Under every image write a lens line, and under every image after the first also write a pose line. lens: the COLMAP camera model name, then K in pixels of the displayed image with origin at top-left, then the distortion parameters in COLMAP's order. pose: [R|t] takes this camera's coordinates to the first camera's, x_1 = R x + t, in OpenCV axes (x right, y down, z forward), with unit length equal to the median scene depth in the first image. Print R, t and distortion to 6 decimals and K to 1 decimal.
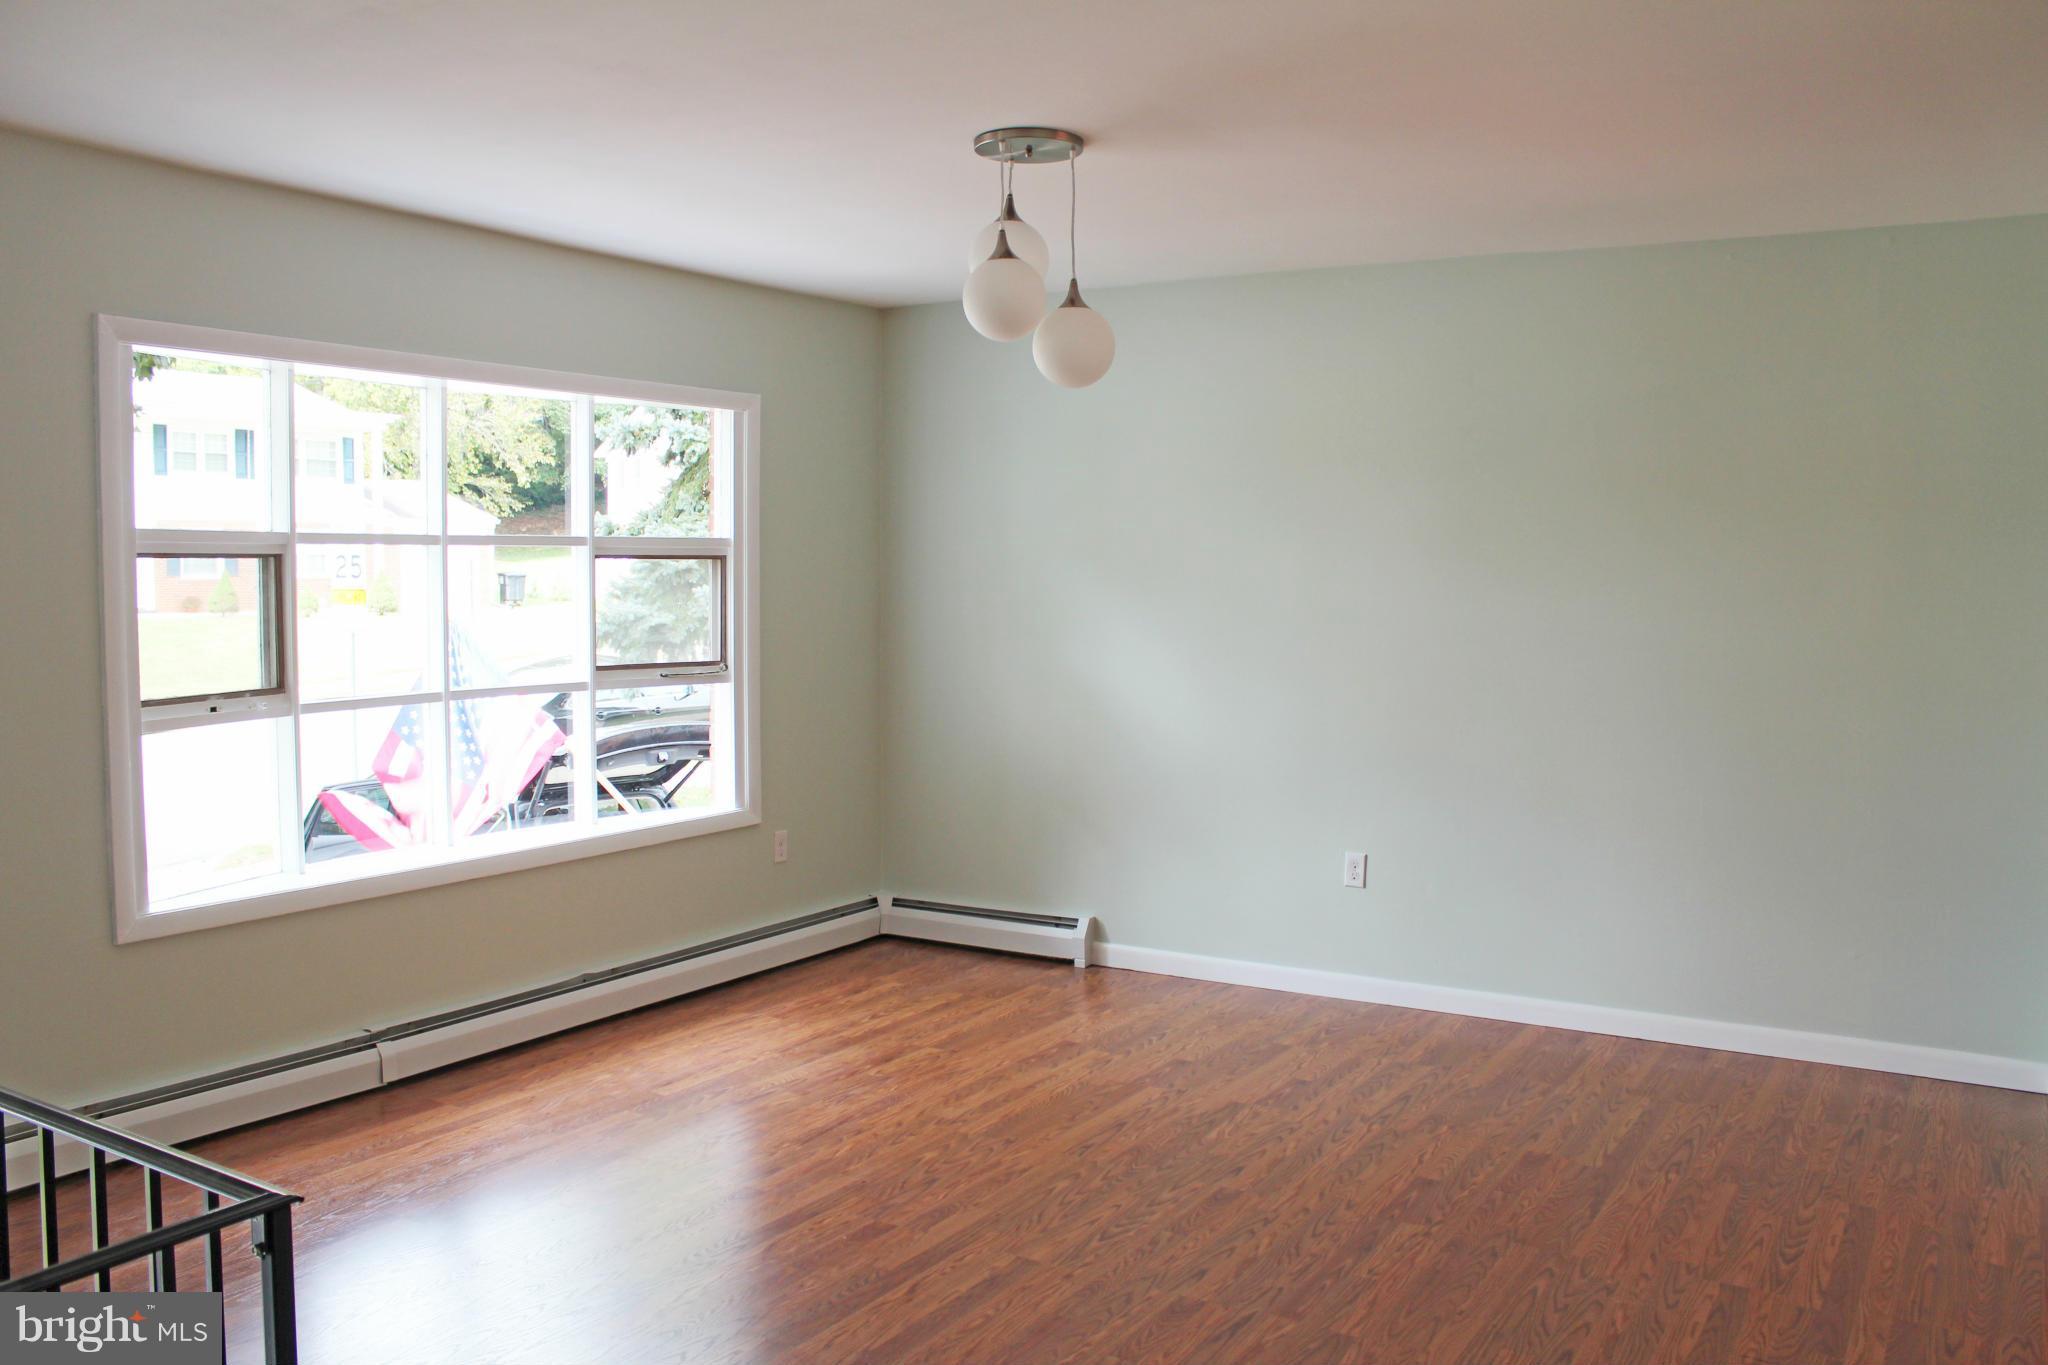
lens RADIAL K [[1701.2, 0, 1017.2], [0, 1701.2, 689.2], [0, 0, 1]] dist [-0.172634, 0.157153]
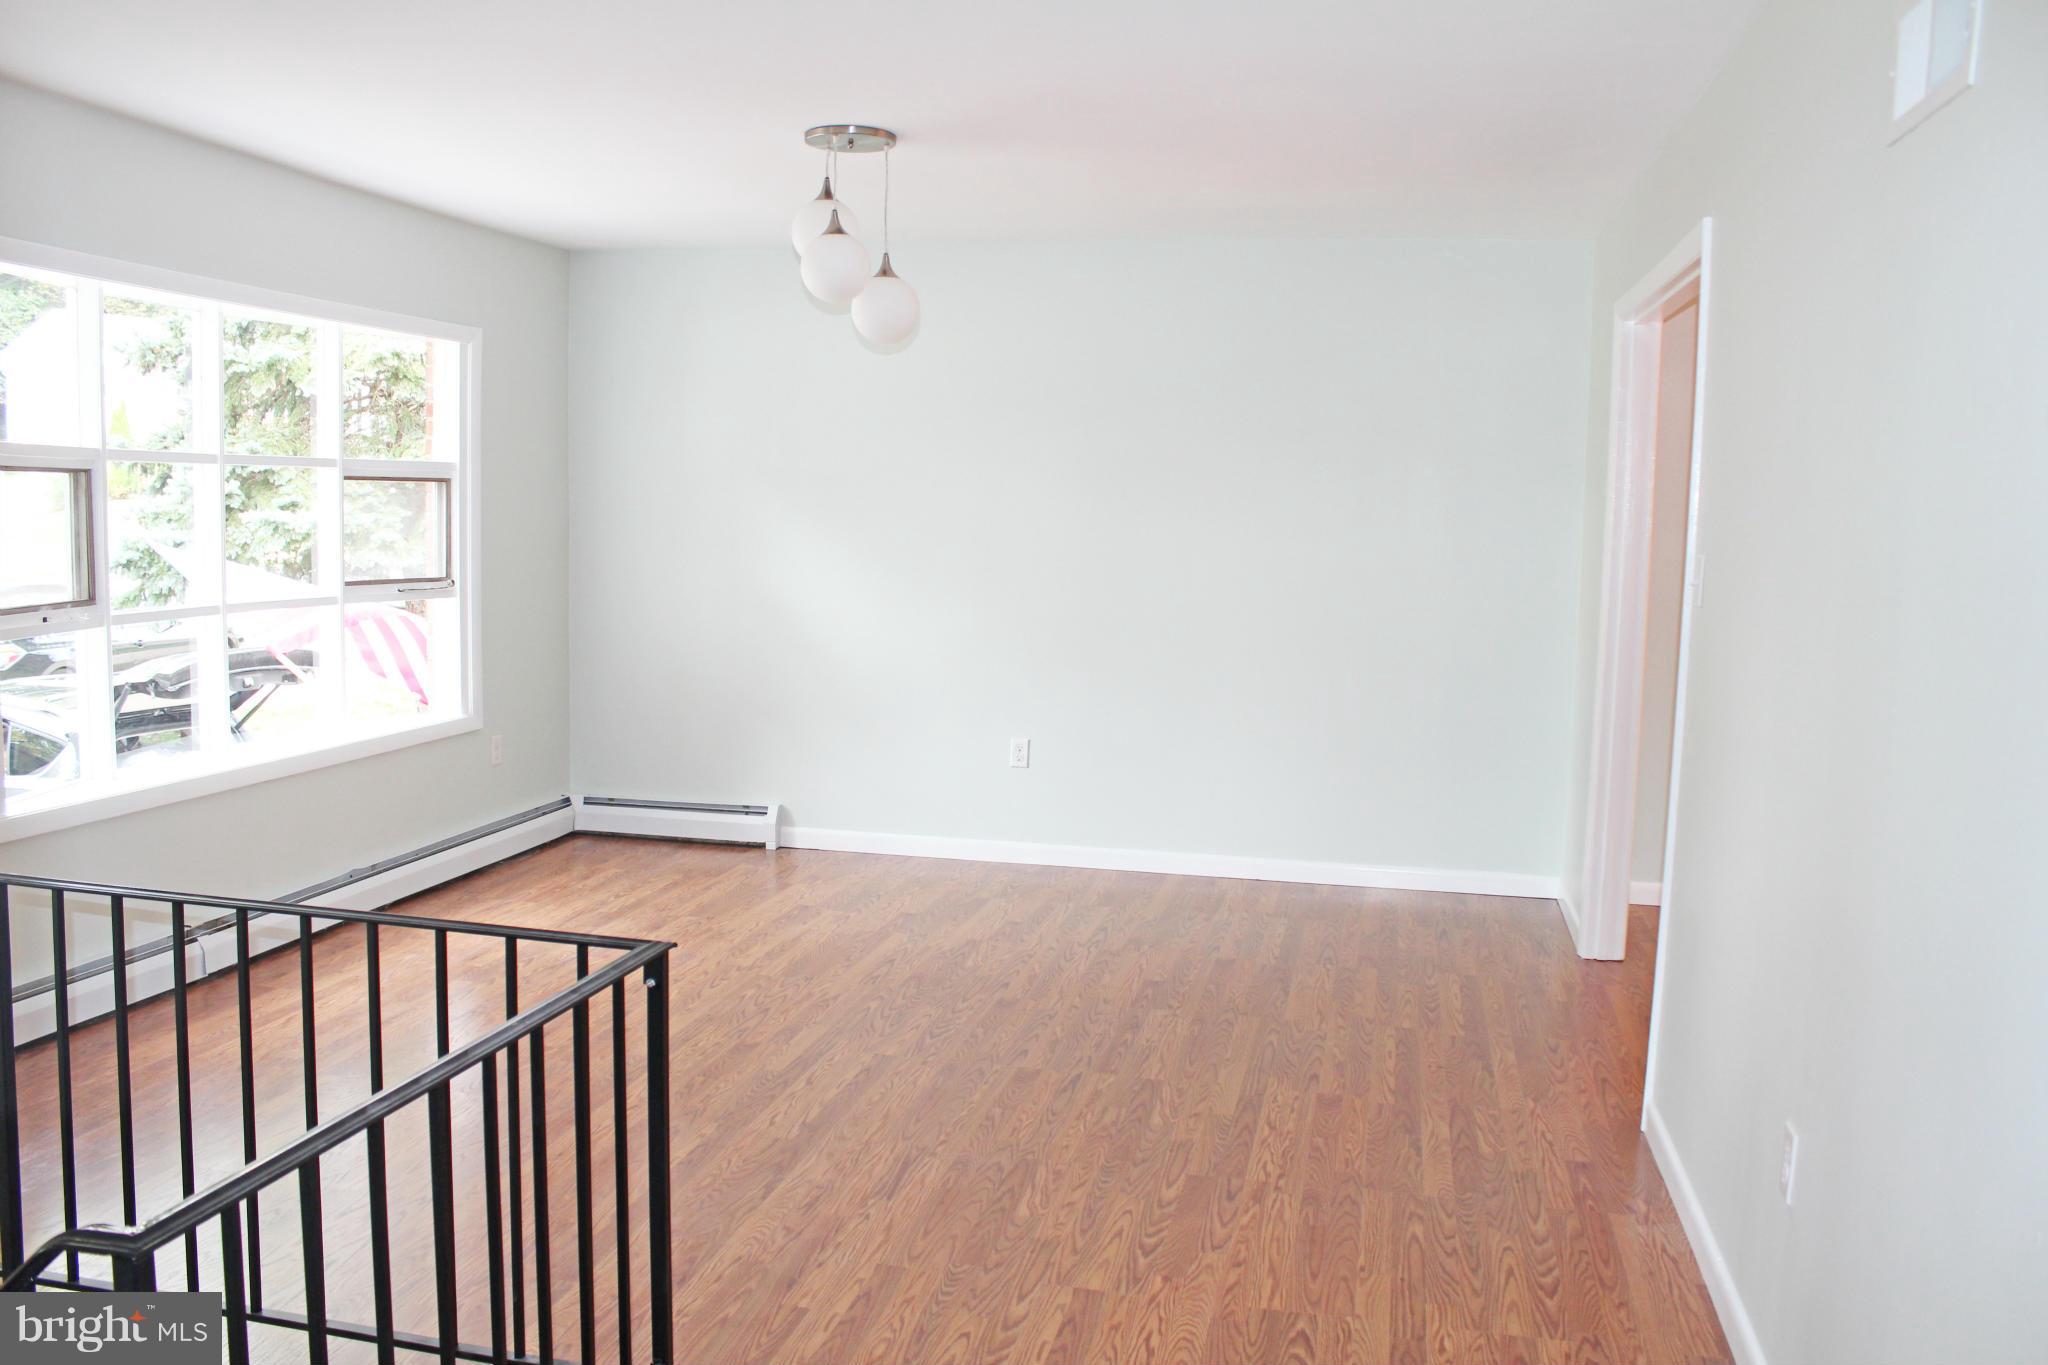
lens RADIAL K [[1701.2, 0, 1017.2], [0, 1701.2, 689.2], [0, 0, 1]] dist [-0.172634, 0.157153]
pose [[0.944984, -0.019451, 0.326536, -0.223673], [0.006266, 0.999124, 0.041380, 0.015632], [-0.327055, -0.037058, 0.944278, -0.145166]]
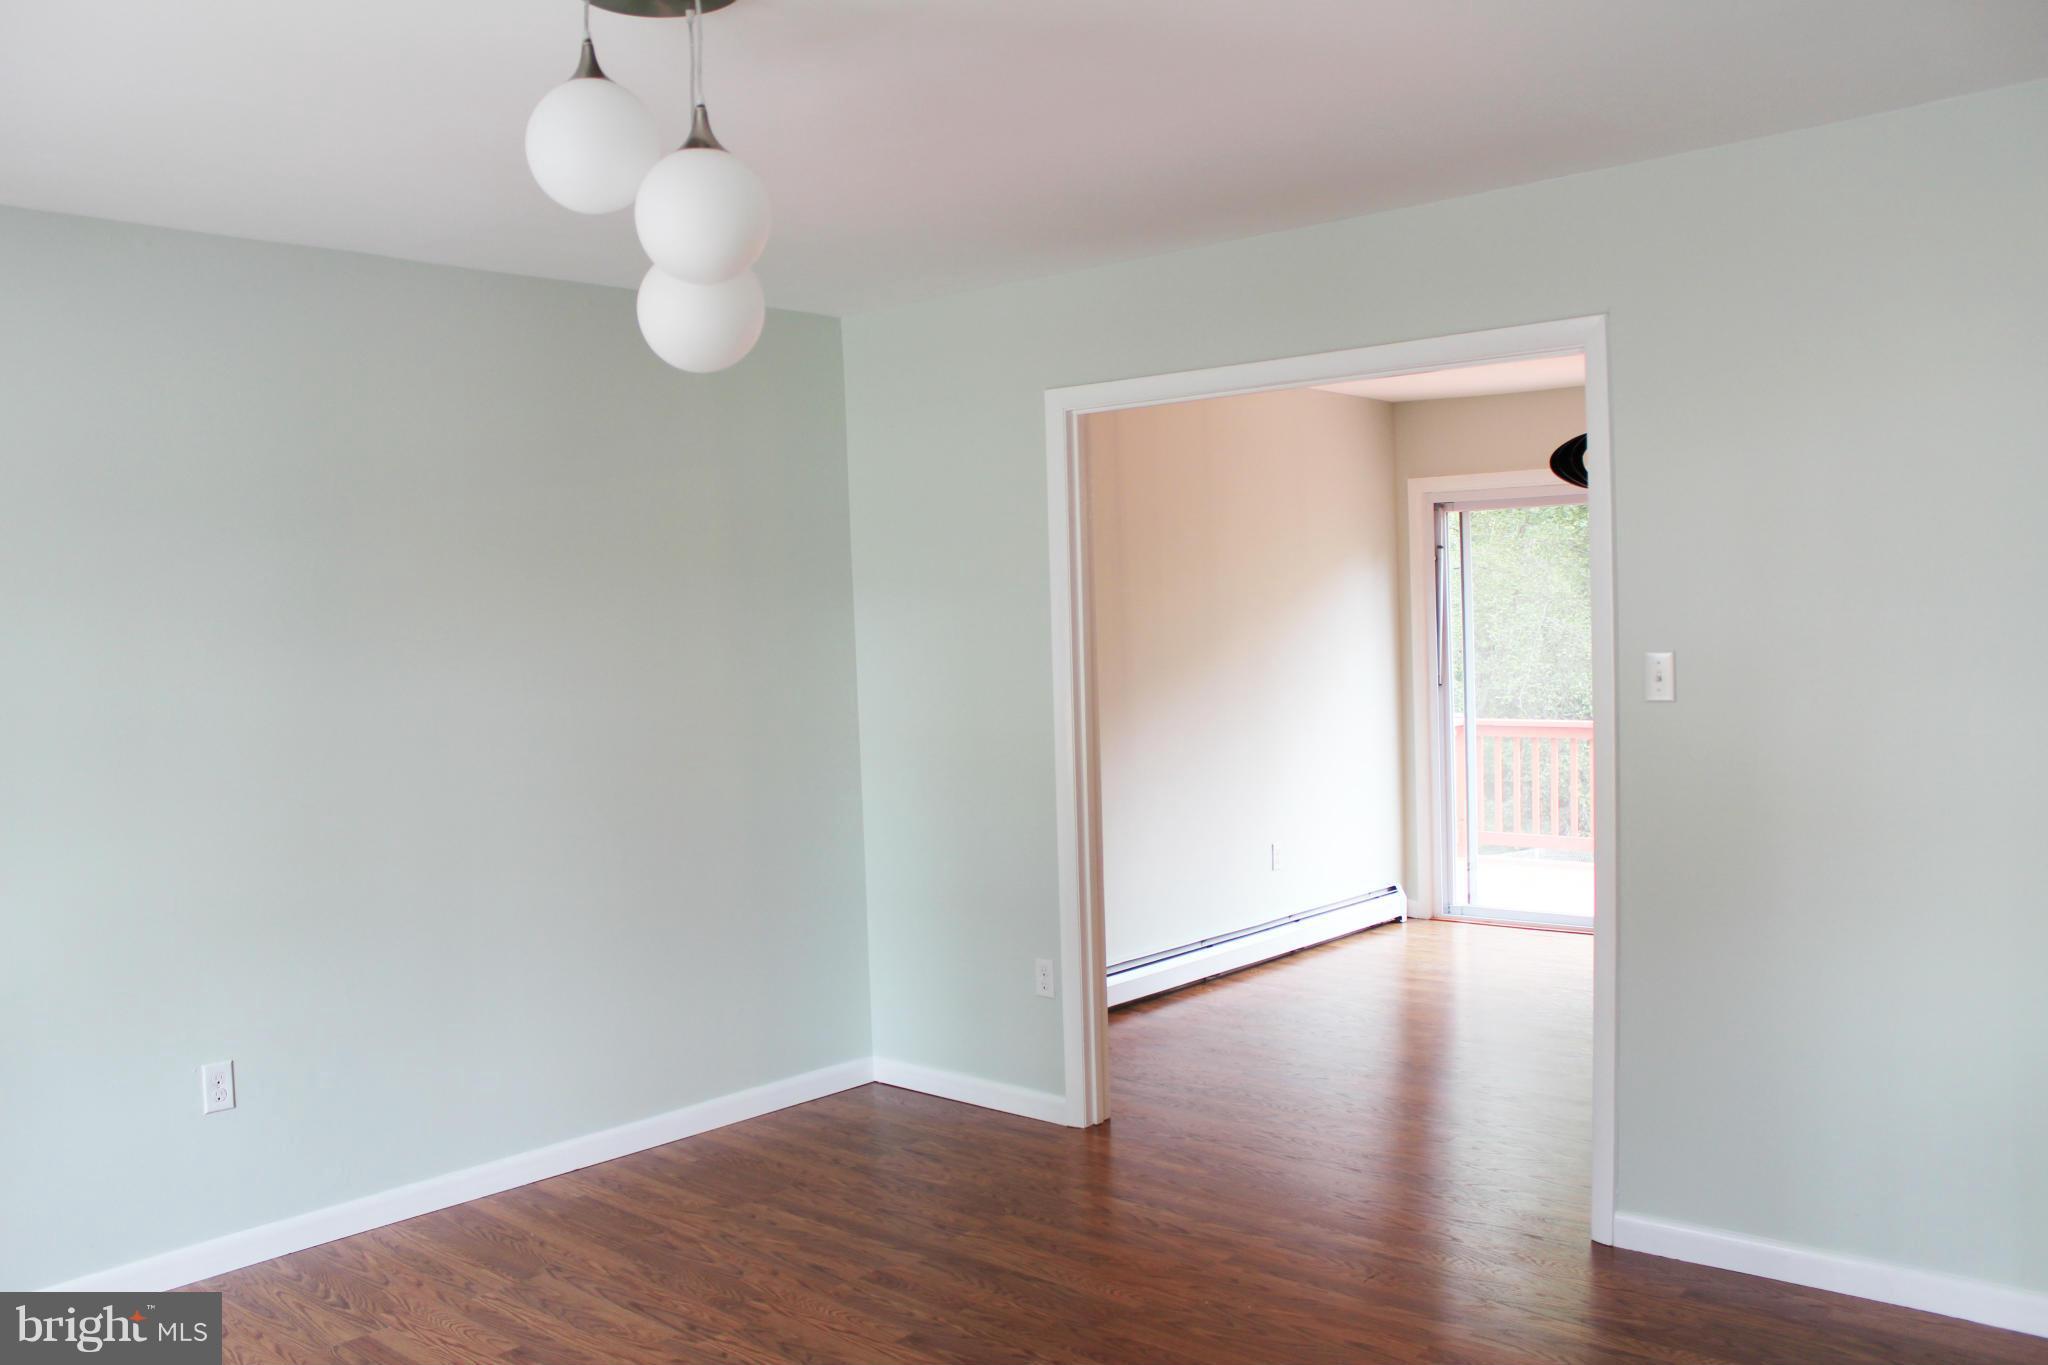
lens RADIAL K [[1701.2, 0, 1017.2], [0, 1701.2, 689.2], [0, 0, 1]] dist [-0.172634, 0.157153]
pose [[0.171759, -0.053050, 0.983710, -0.479151], [0.109026, 0.993439, 0.034538, -0.053000], [-0.979088, 0.101317, 0.176415, 0.632722]]
